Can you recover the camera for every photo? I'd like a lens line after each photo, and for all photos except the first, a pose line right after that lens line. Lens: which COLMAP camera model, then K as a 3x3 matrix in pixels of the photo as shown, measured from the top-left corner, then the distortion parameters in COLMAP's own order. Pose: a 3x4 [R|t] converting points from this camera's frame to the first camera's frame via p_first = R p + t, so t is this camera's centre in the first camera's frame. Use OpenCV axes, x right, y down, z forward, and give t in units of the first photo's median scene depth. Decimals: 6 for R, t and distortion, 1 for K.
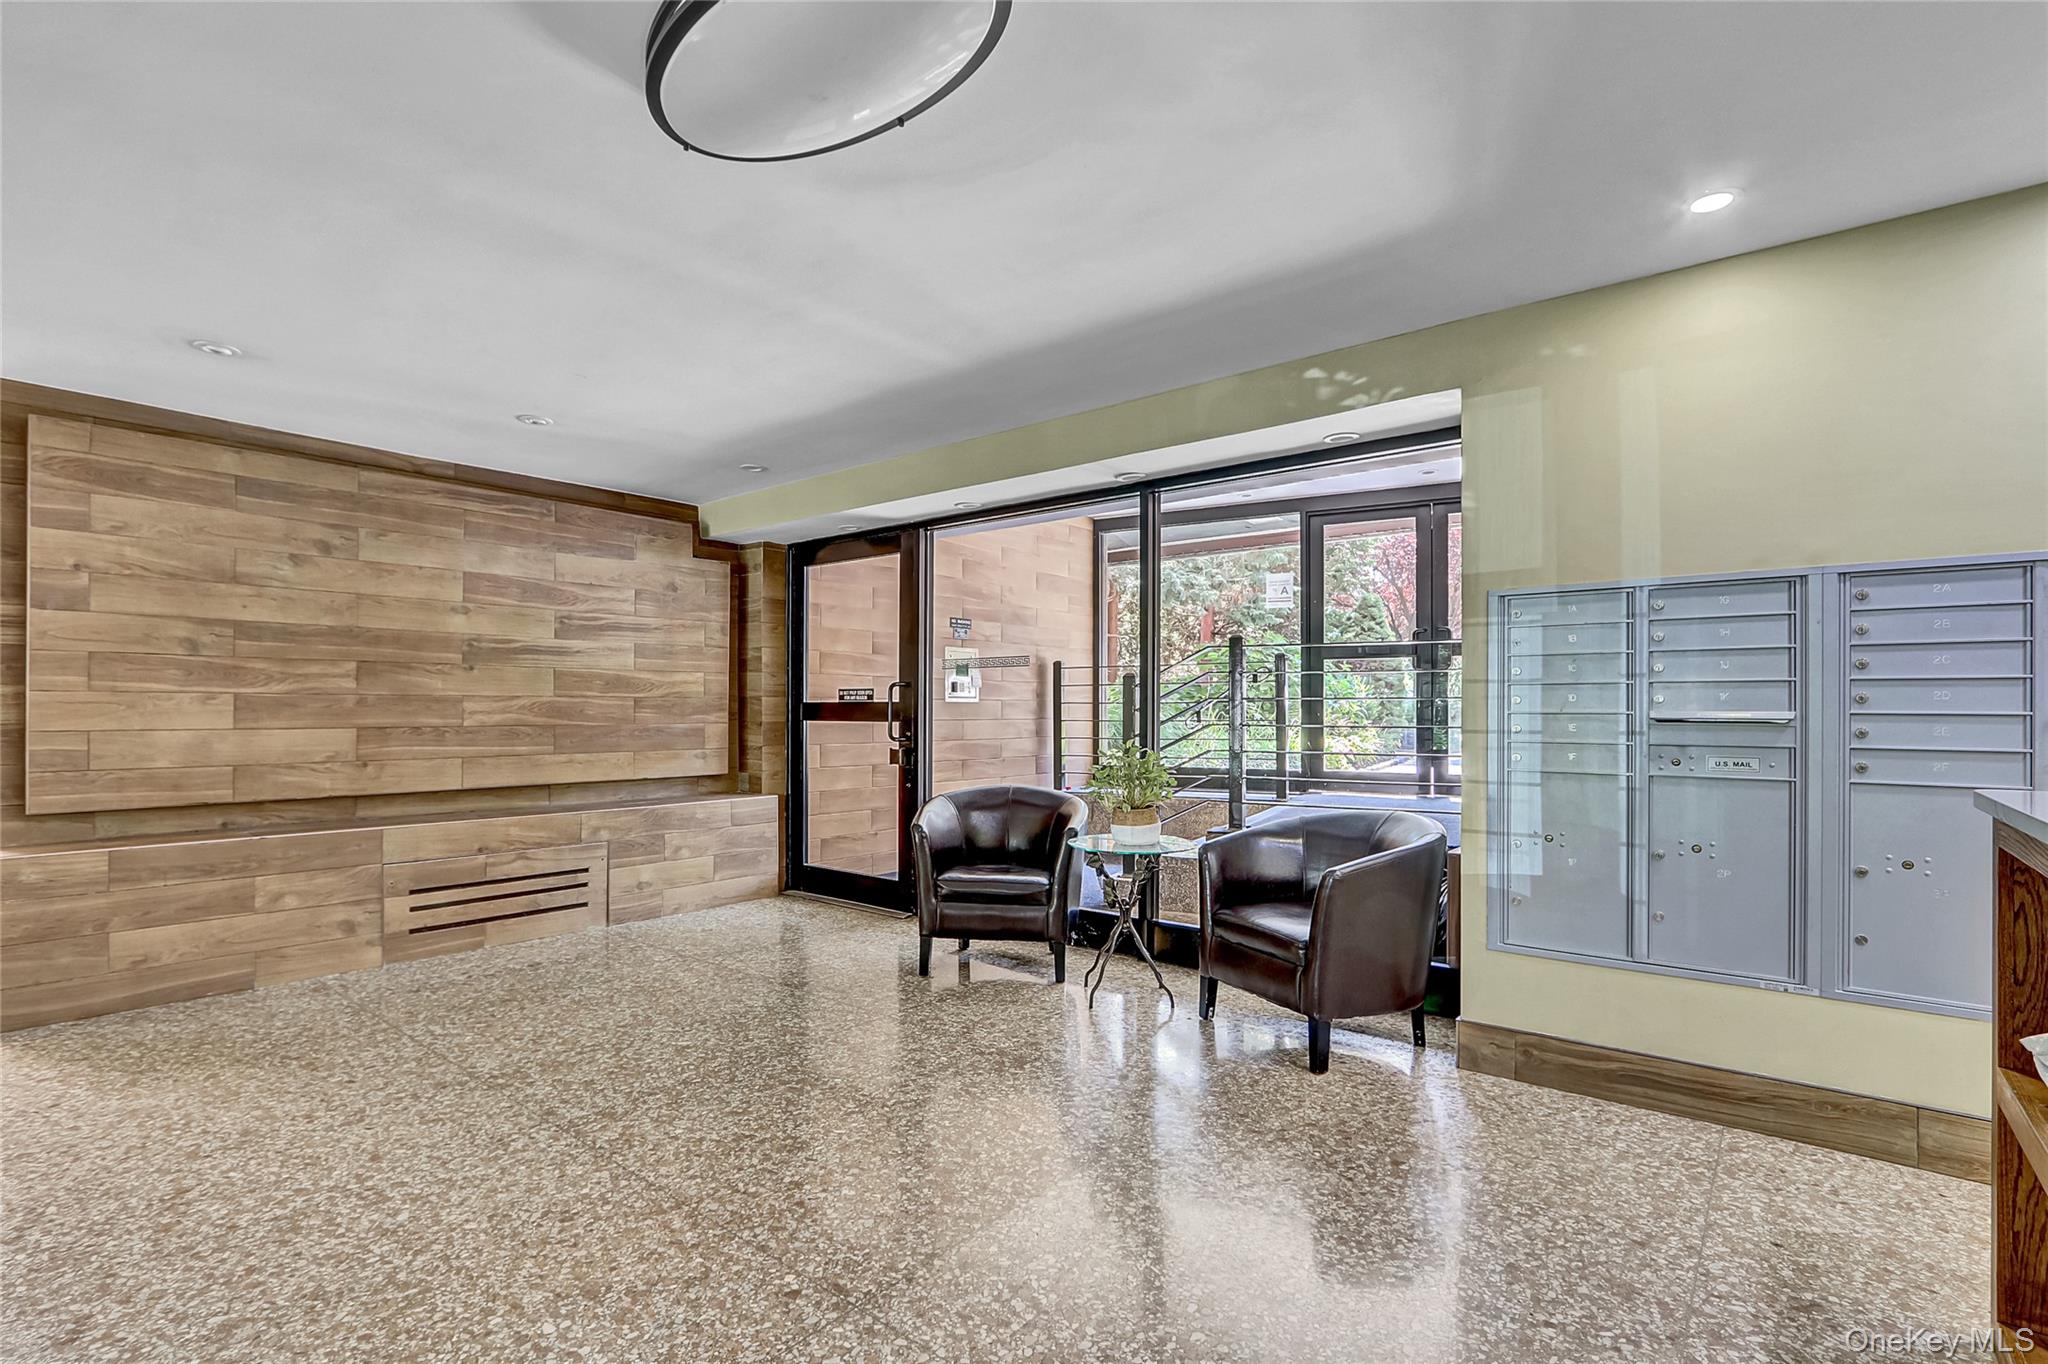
lens RADIAL K [[985.3, 0, 1012.0], [0, 985.3, 699.4], [0, 0, 1]] dist [-0.021751, -0.000821]
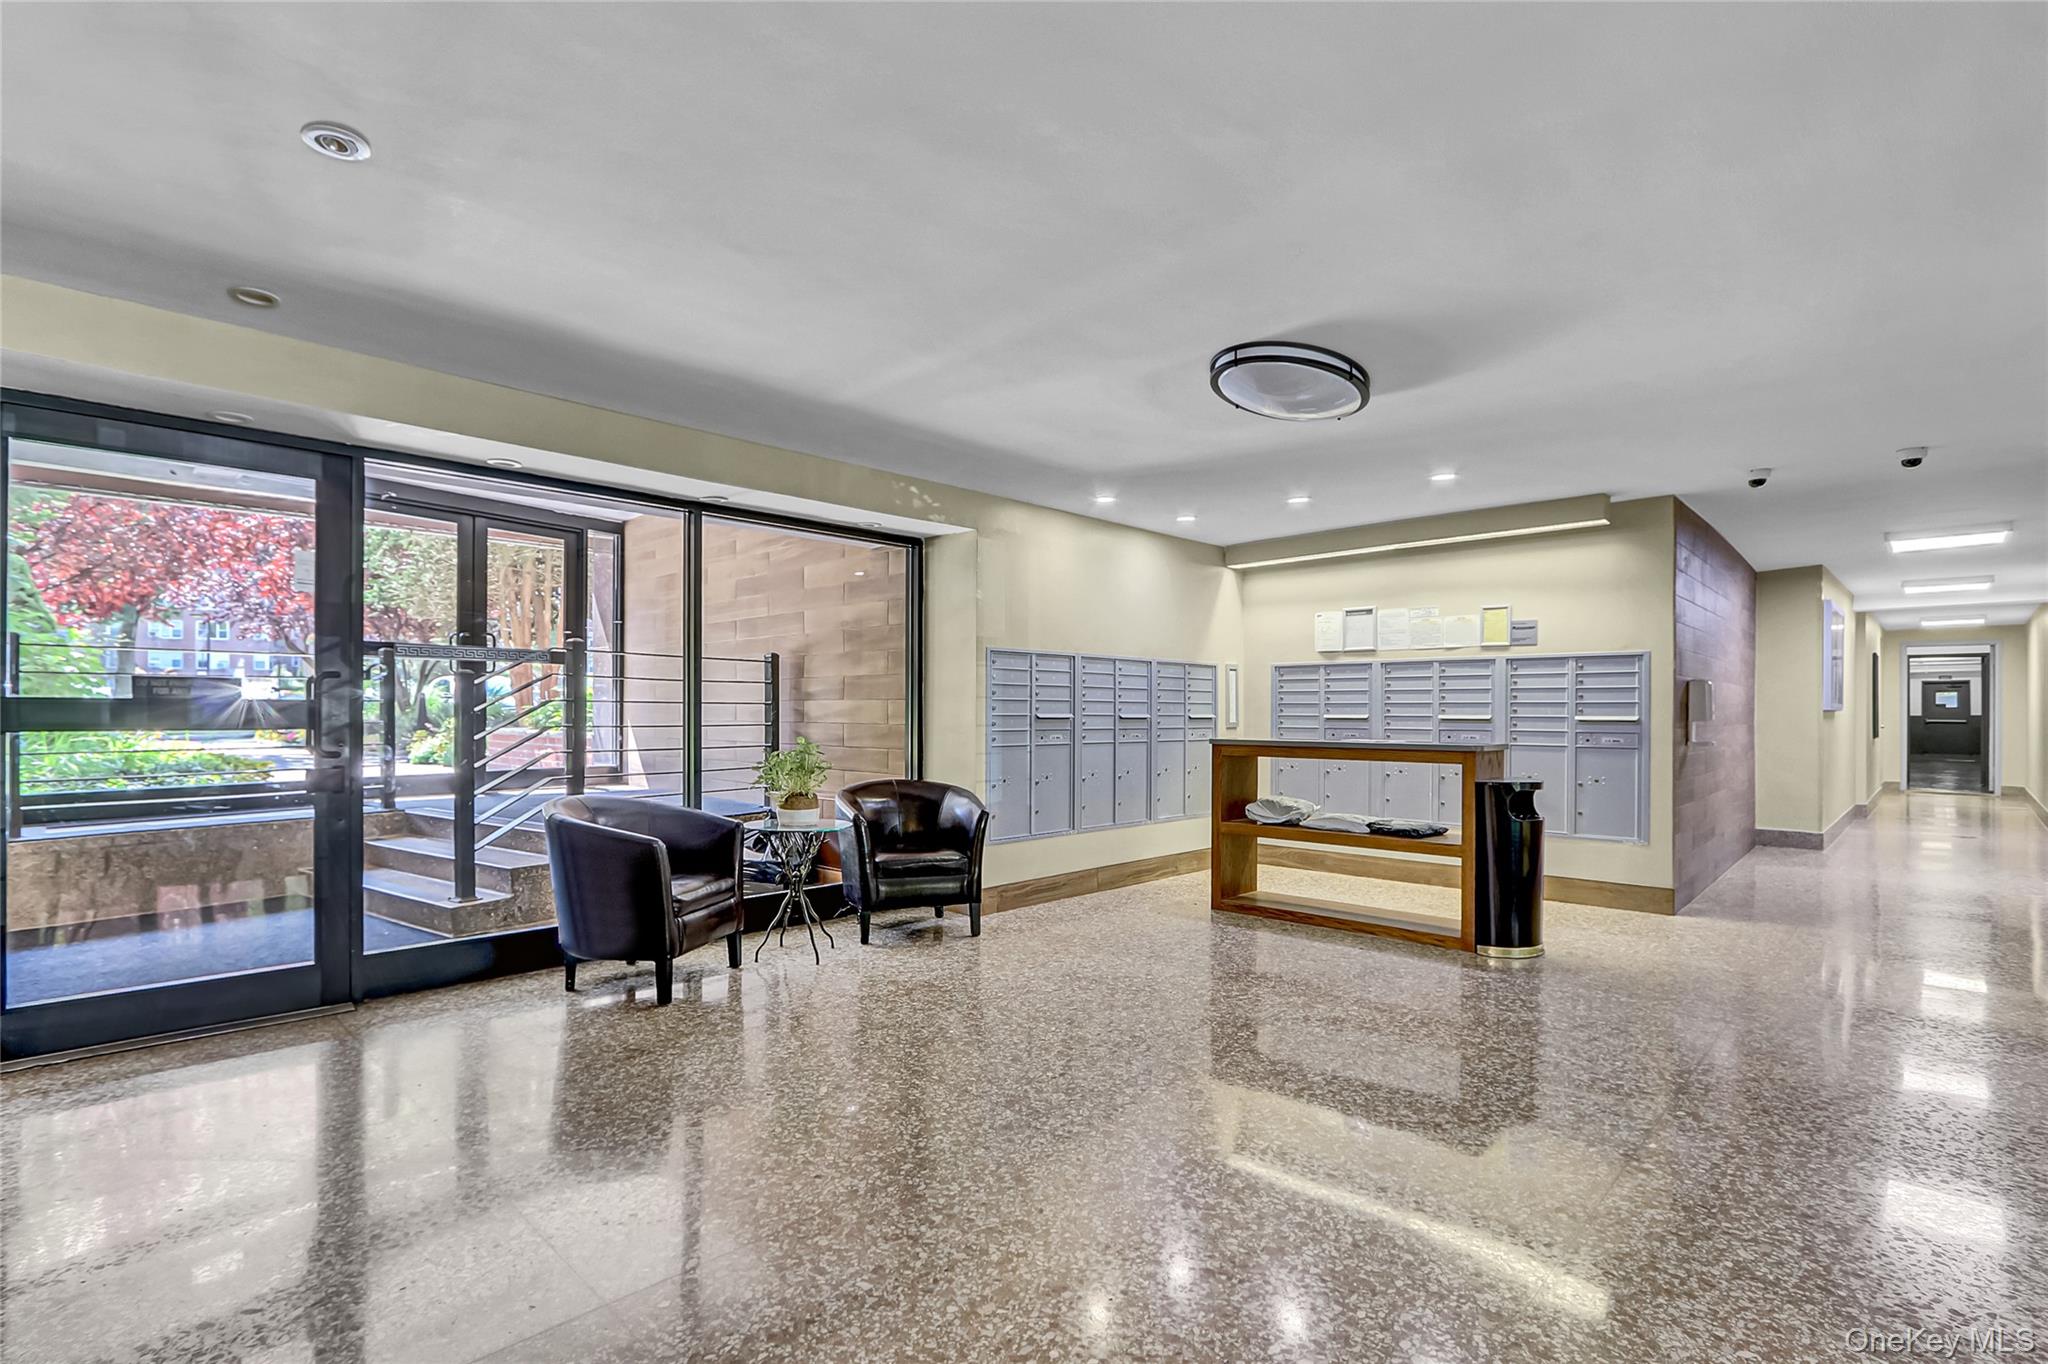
lens RADIAL K [[985.3, 0, 1012.9], [0, 985.3, 691.3], [0, 0, 1]] dist [-0.021751, -0.000821]
pose [[0.059549, 0.023658, 0.997945, -1.413304], [-0.006948, 0.999705, -0.023285, 0.012619], [-0.998201, -0.005547, 0.059696, 0.908430]]
